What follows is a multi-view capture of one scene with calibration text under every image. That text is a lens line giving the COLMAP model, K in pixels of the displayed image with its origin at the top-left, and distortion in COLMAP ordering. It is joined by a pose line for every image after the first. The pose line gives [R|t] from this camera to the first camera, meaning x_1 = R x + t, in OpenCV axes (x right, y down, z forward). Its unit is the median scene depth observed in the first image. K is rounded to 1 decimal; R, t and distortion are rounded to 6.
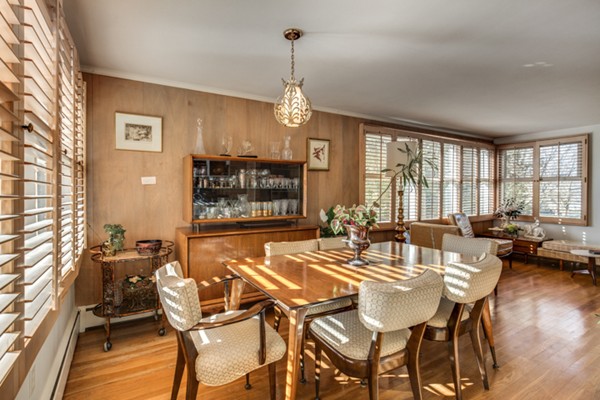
lens RADIAL K [[283.3, 0, 274.2], [0, 283.3, 193.6], [0, 0, 1]] dist [0.000942, 0.000267]
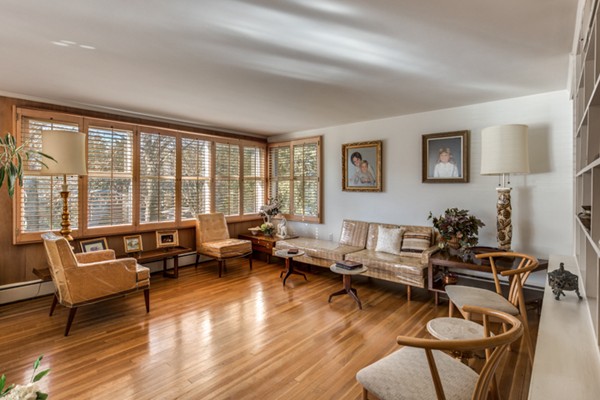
lens RADIAL K [[304.4, 0, 304.3], [0, 304.4, 187.4], [0, 0, 1]] dist [-0.010382, -0.000691]
pose [[0.932925, -0.003939, 0.360048, 0.636489], [0.008102, 0.999917, -0.010056, -0.007019], [-0.359979, 0.012298, 0.932879, -0.043099]]
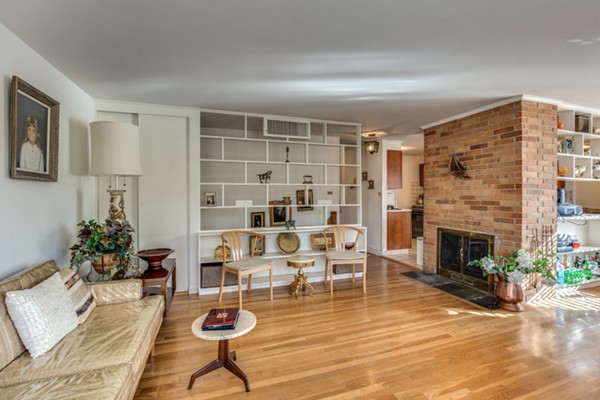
lens RADIAL K [[271.4, 0, 305.9], [0, 271.4, 194.9], [0, 0, 1]] dist [-0.003348, -0.000266]
pose [[-0.988478, 0.000141, 0.151363, 0.828686], [0.001833, 0.999937, 0.011038, -0.005964], [-0.151352, 0.011188, -0.988417, 0.961556]]
